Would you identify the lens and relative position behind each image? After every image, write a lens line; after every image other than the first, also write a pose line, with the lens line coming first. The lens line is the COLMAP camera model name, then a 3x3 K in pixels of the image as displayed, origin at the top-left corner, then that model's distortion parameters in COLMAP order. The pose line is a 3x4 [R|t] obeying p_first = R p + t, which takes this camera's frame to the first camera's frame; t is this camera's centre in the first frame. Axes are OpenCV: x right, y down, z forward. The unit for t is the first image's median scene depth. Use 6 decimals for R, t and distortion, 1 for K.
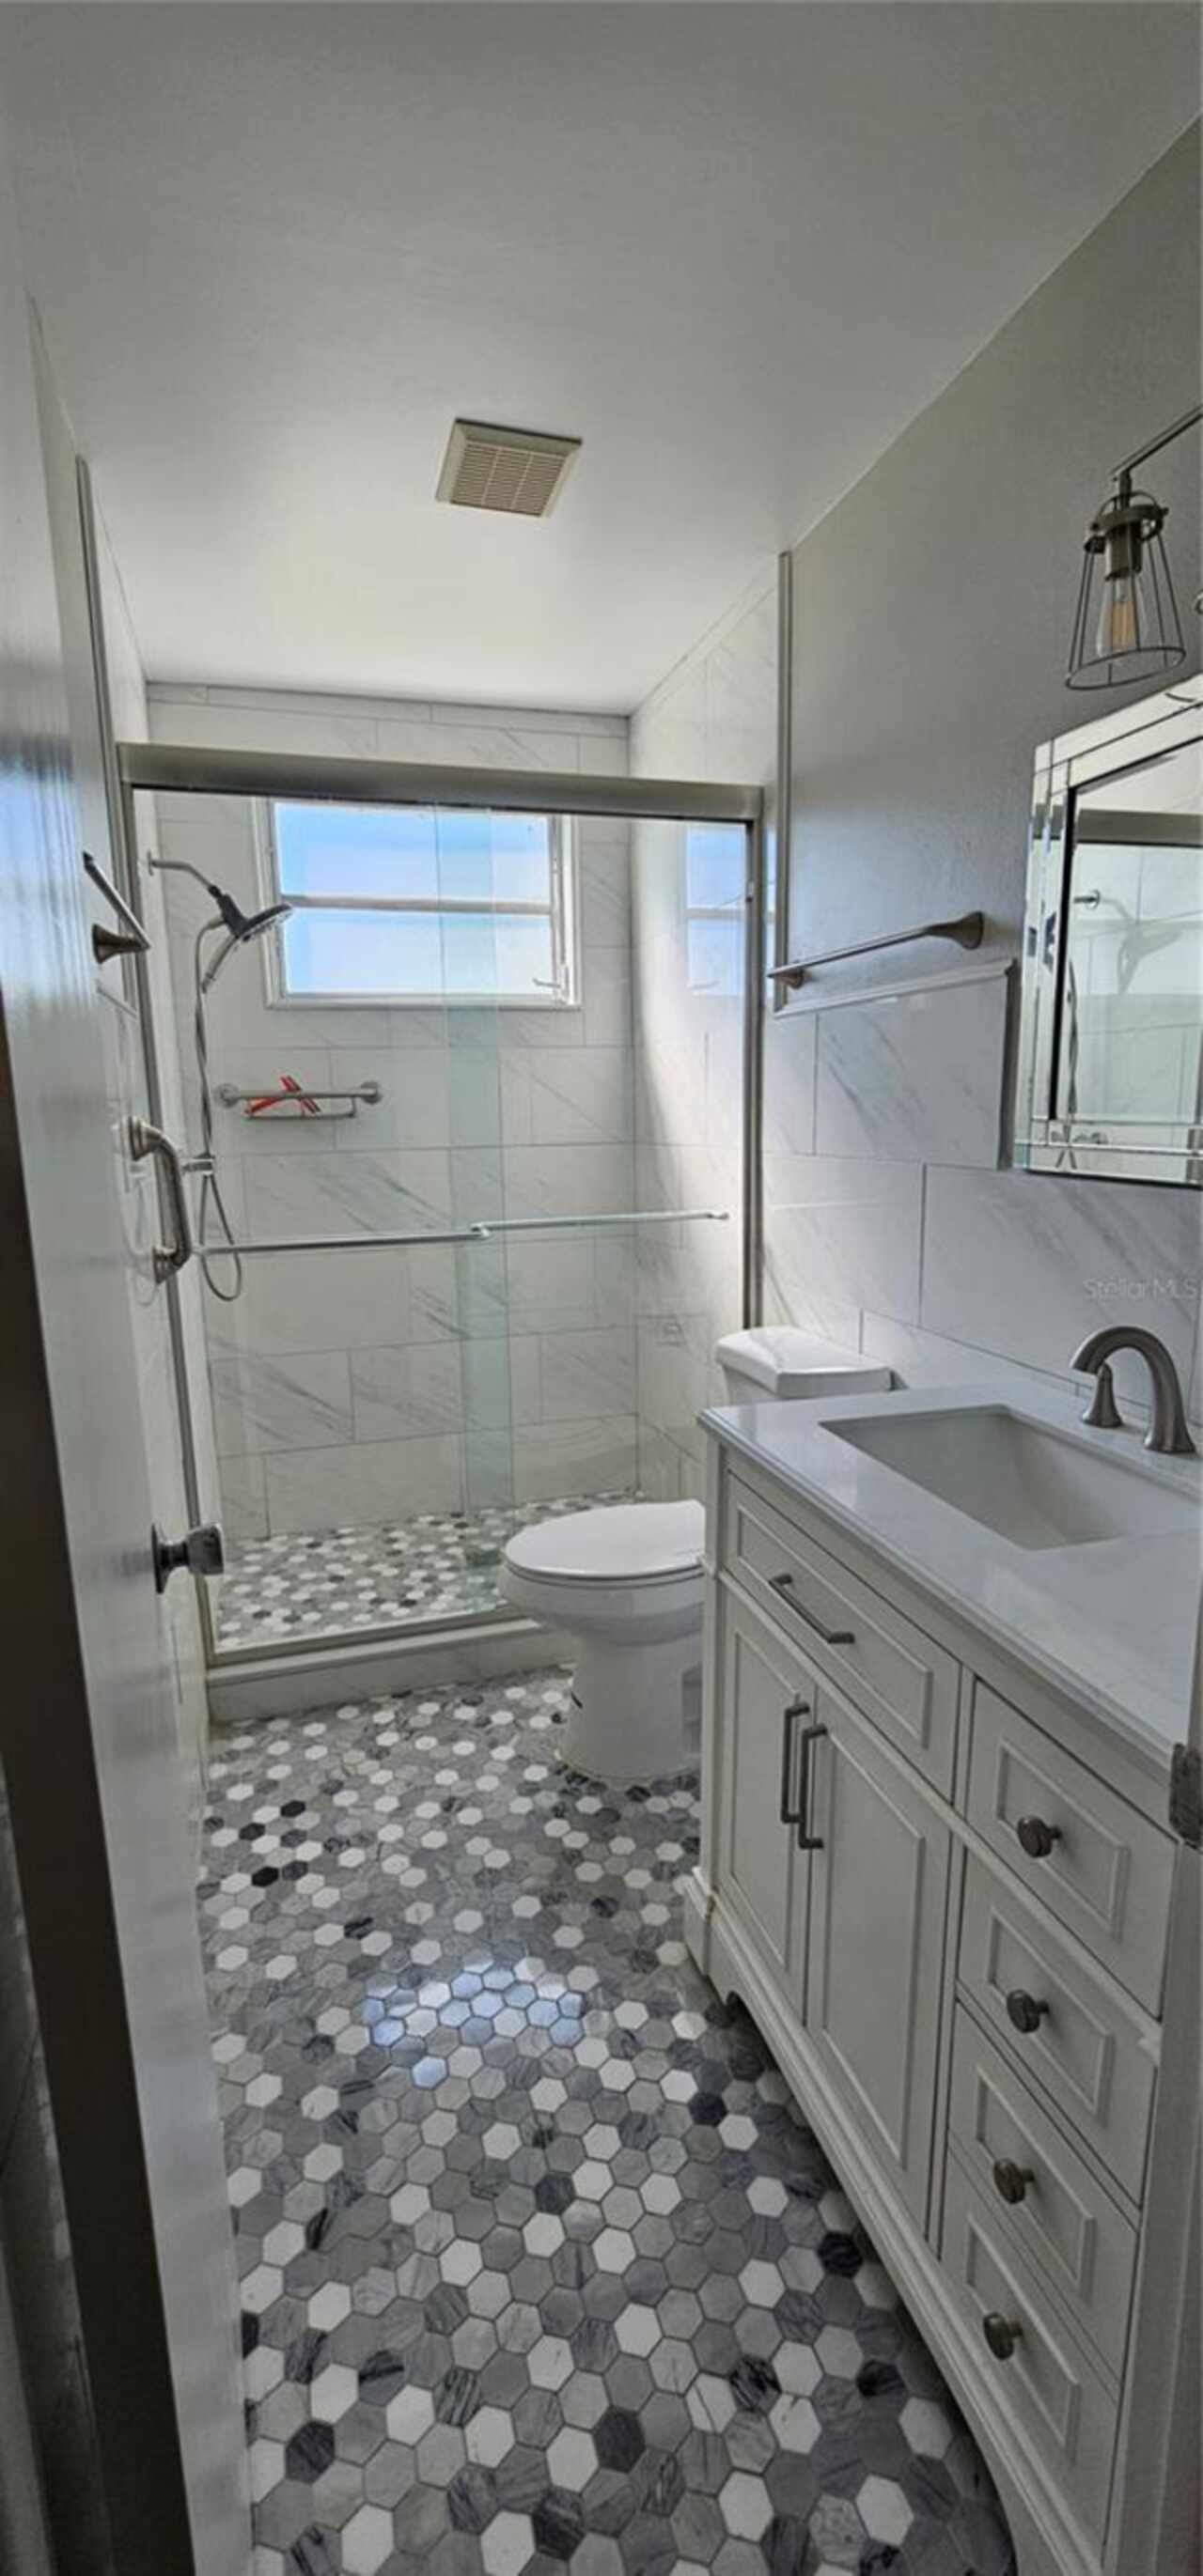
lens RADIAL K [[1048.7, 0, 589.3], [0, 1048.7, 1260.8], [0, 0, 1]] dist [-0.003695, 0.000194]
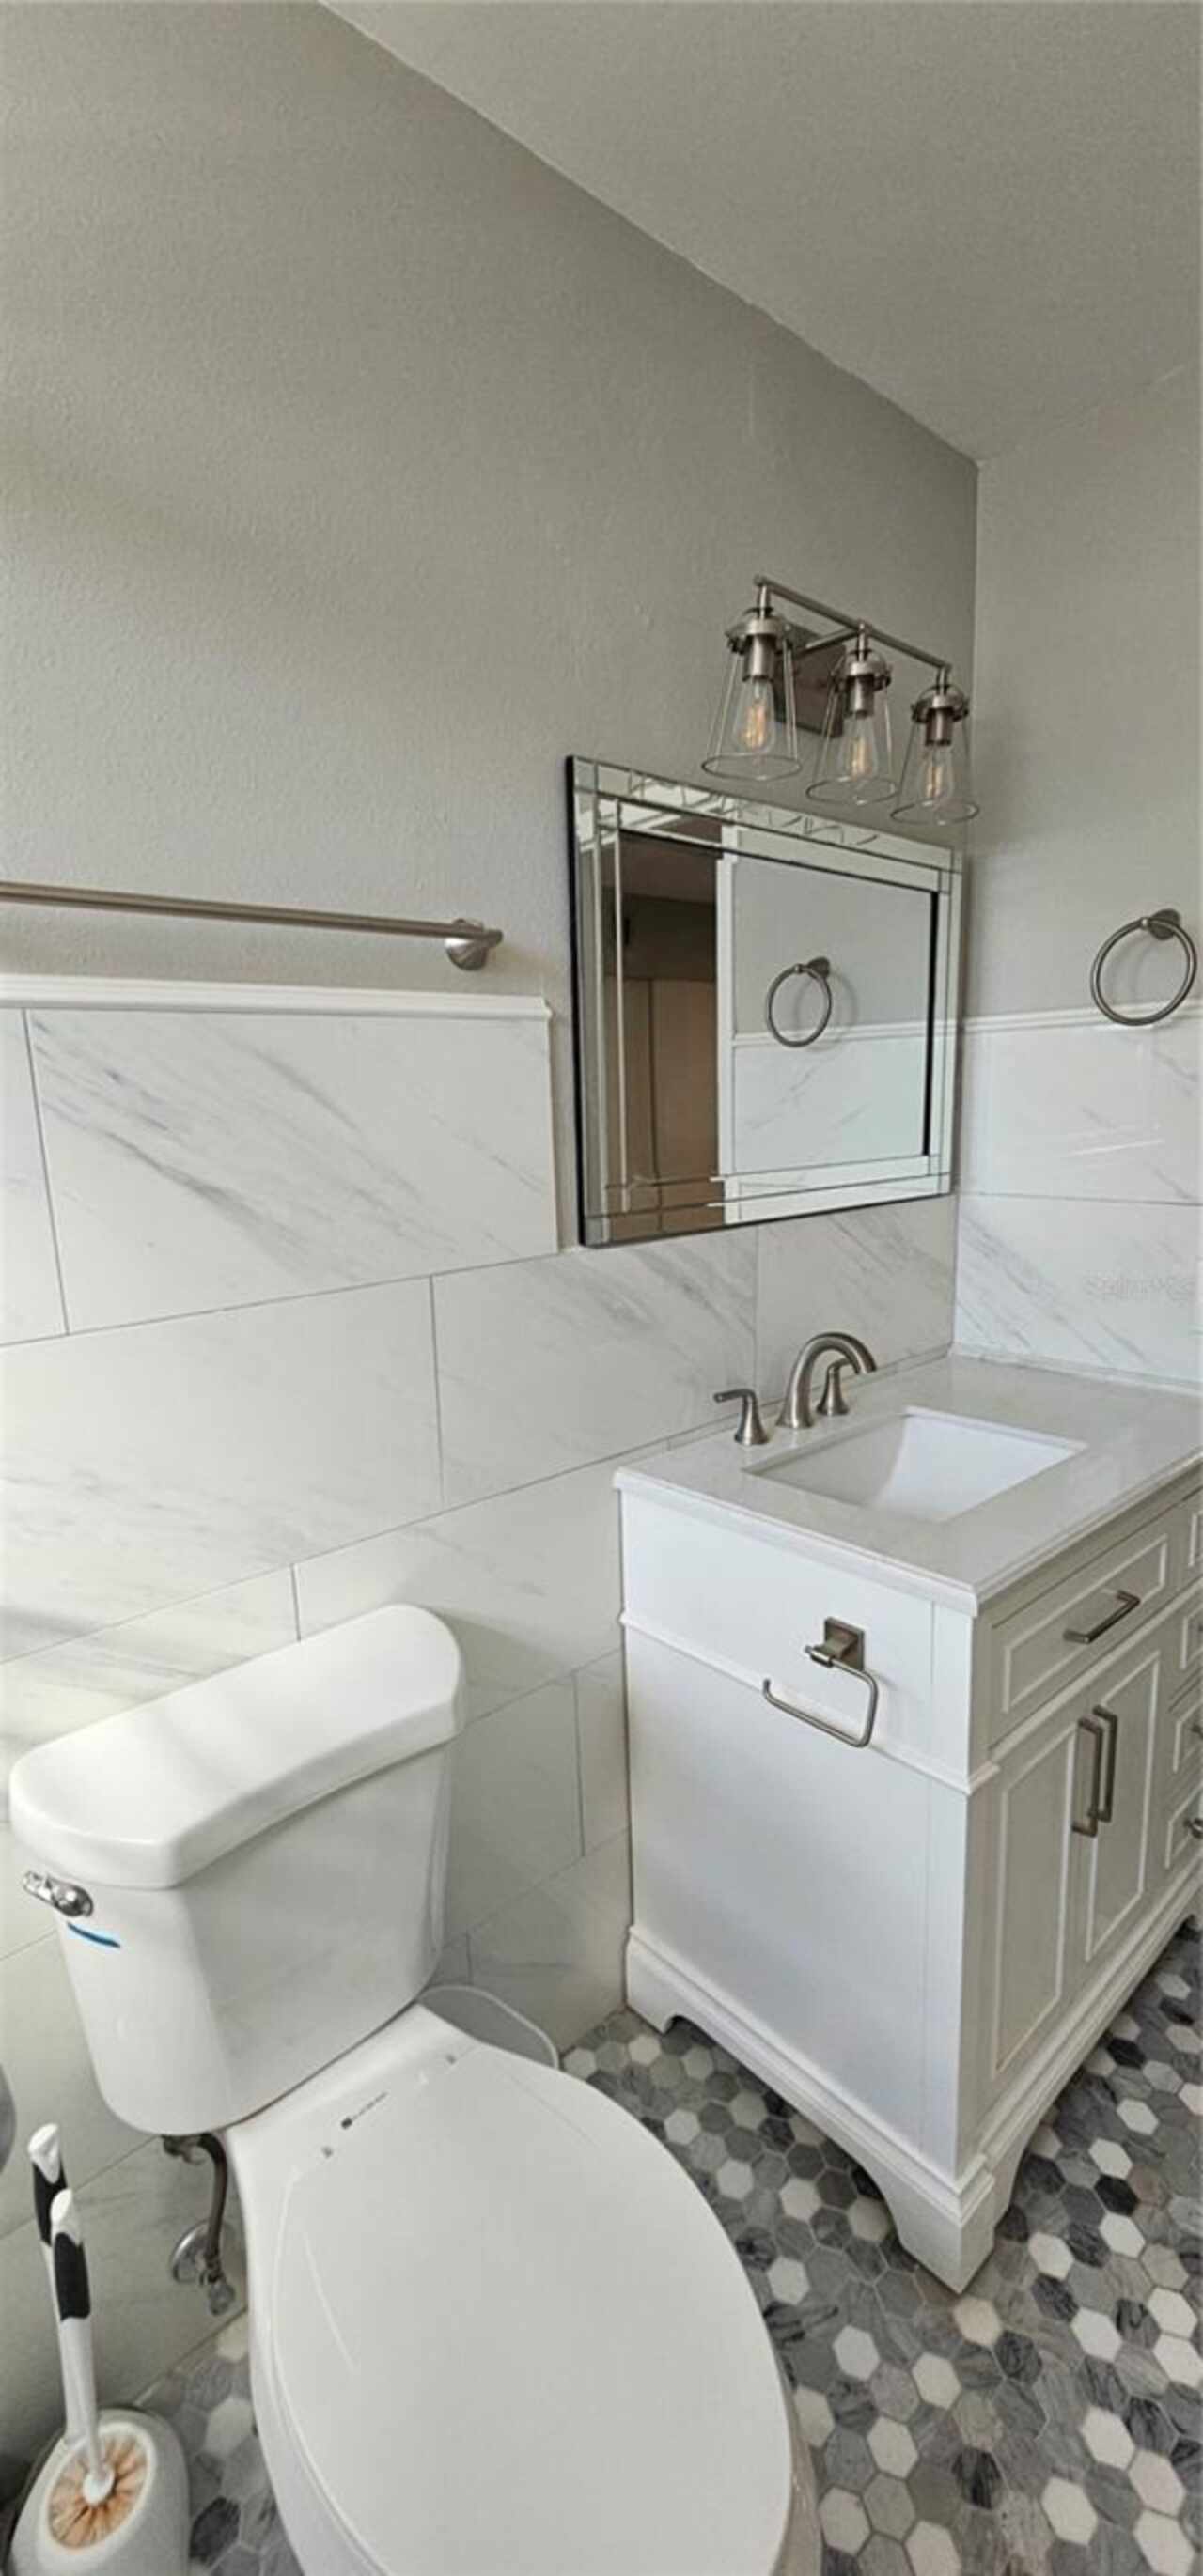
lens RADIAL K [[1048.7, 0, 599.7], [0, 1048.7, 1291.4], [0, 0, 1]] dist [-0.003695, 0.000194]
pose [[-0.422582, -0.145972, 0.894492, -0.304556], [0.165826, 0.957832, 0.234649, -0.213388], [-0.891025, 0.247489, -0.380556, 1.126215]]
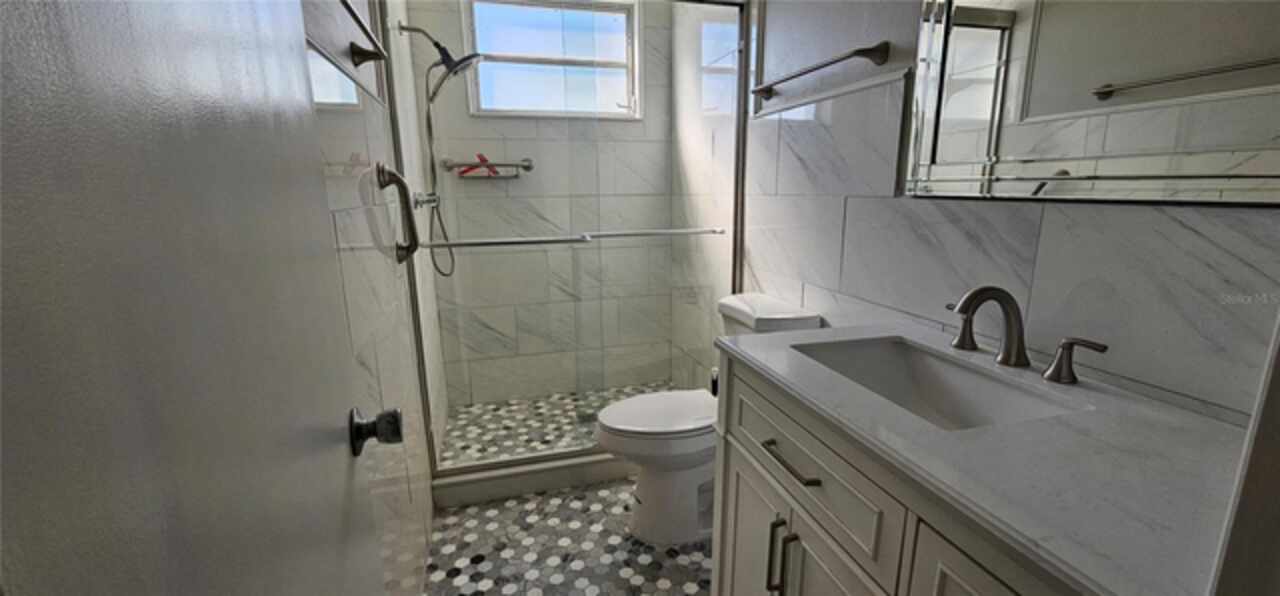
lens RADIAL K [[521.0, 0, 648.4], [0, 521.0, 296.2], [0, 0, 1]] dist [-0.003695, 0.000194]
pose [[0.999876, 0.011495, 0.010755, -0.008268], [-0.012085, 0.998330, 0.056497, 0.025400], [-0.010088, -0.056620, 0.998345, 0.143386]]
